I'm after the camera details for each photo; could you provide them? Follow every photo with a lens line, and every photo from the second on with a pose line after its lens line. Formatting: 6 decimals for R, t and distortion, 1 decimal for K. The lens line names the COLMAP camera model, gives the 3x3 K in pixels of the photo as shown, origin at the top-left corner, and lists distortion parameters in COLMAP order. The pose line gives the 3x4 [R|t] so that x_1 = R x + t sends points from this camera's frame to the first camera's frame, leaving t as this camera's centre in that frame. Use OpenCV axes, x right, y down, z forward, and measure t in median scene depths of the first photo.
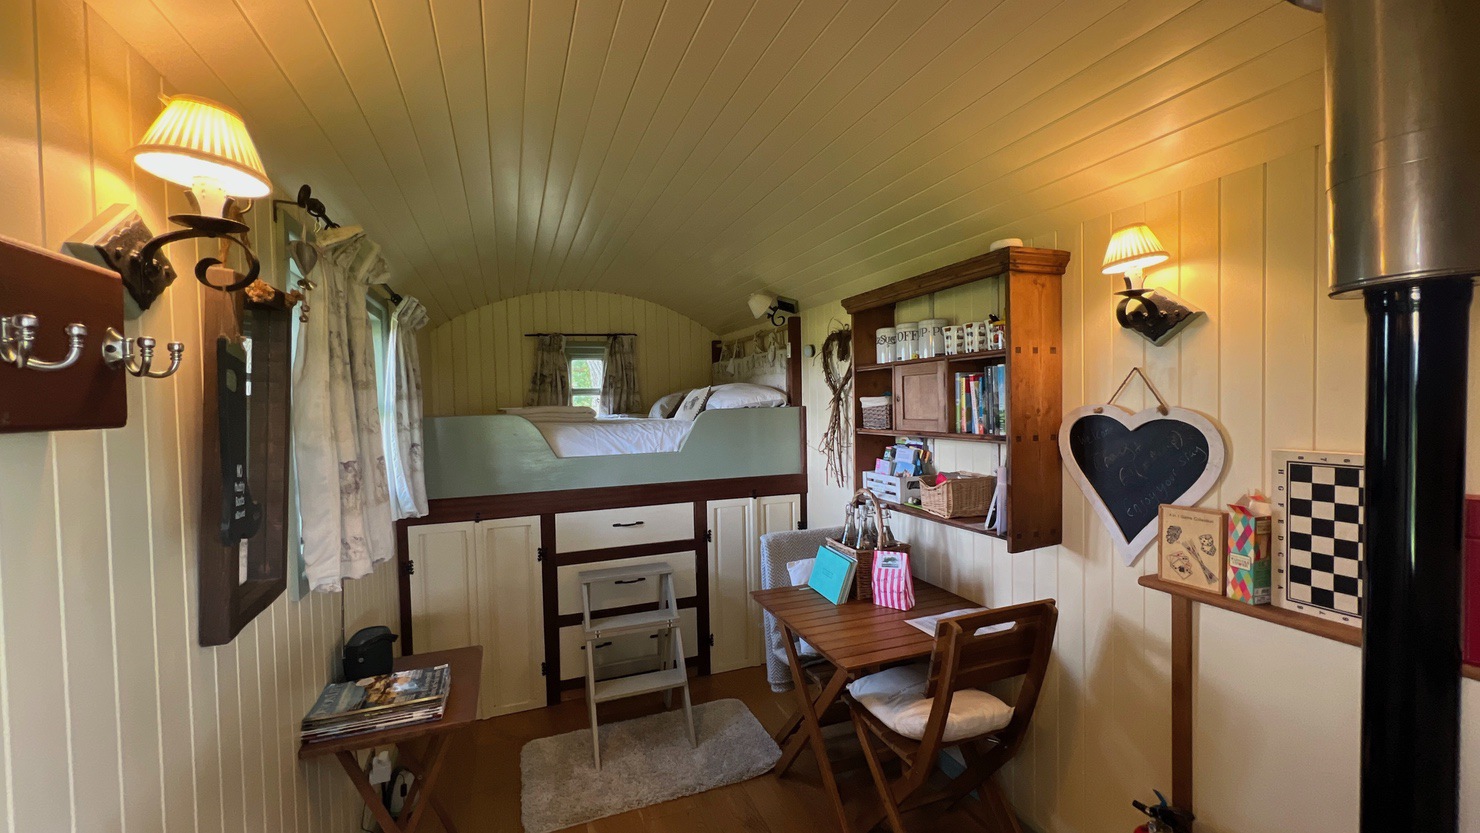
lens RADIAL K [[592.5, 0, 738.9], [0, 592.5, 418.3], [0, 0, 1]] dist [-0.003656, 0.001205]
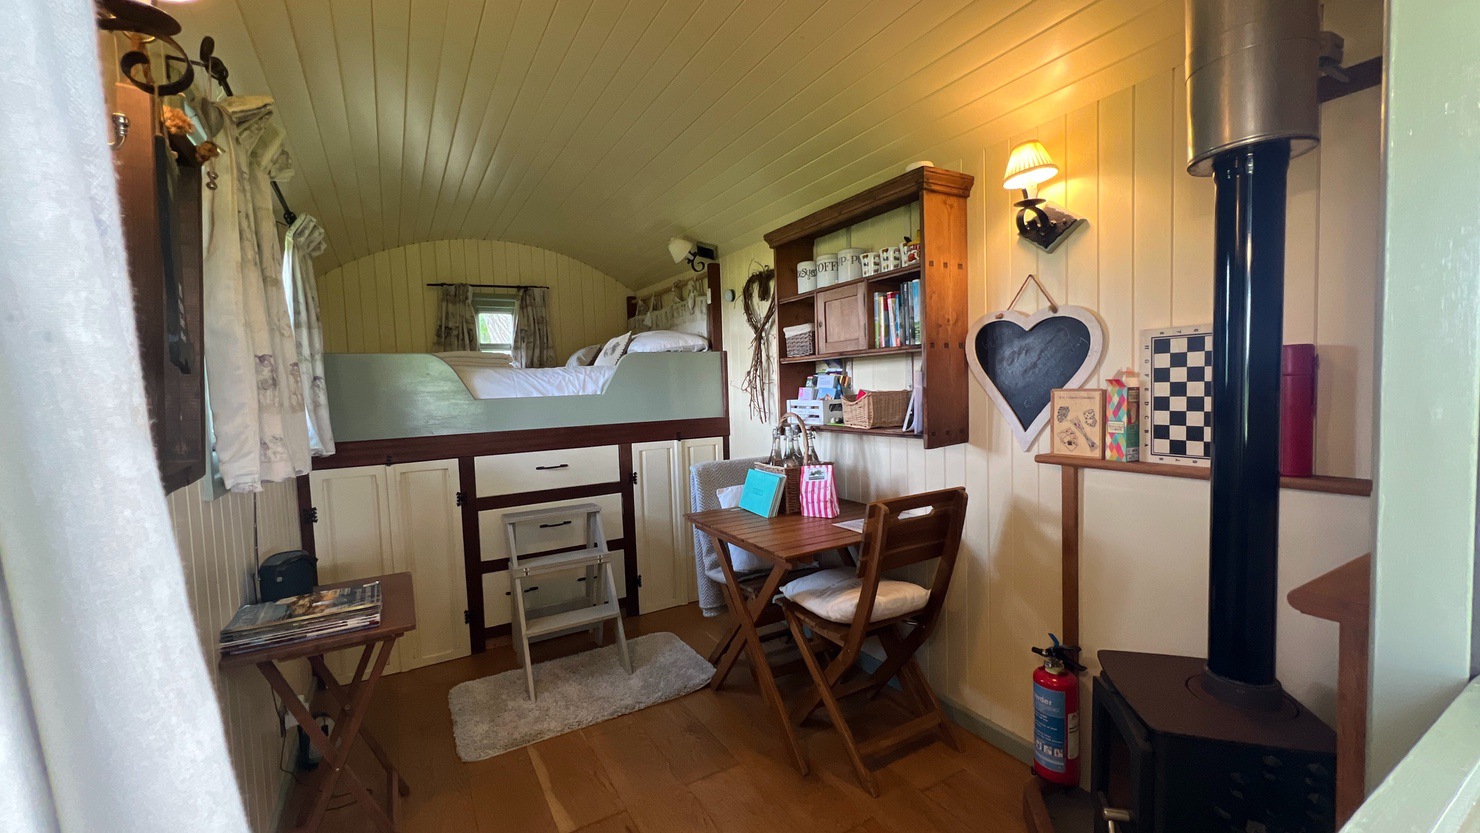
lens RADIAL K [[592.5, 0, 738.8], [0, 592.5, 419.0], [0, 0, 1]] dist [-0.003656, 0.001205]
pose [[0.987044, -0.022349, 0.158884, -0.044755], [0.018387, 0.999483, 0.026365, 0.100520], [-0.159391, -0.023103, 0.986945, -0.024048]]
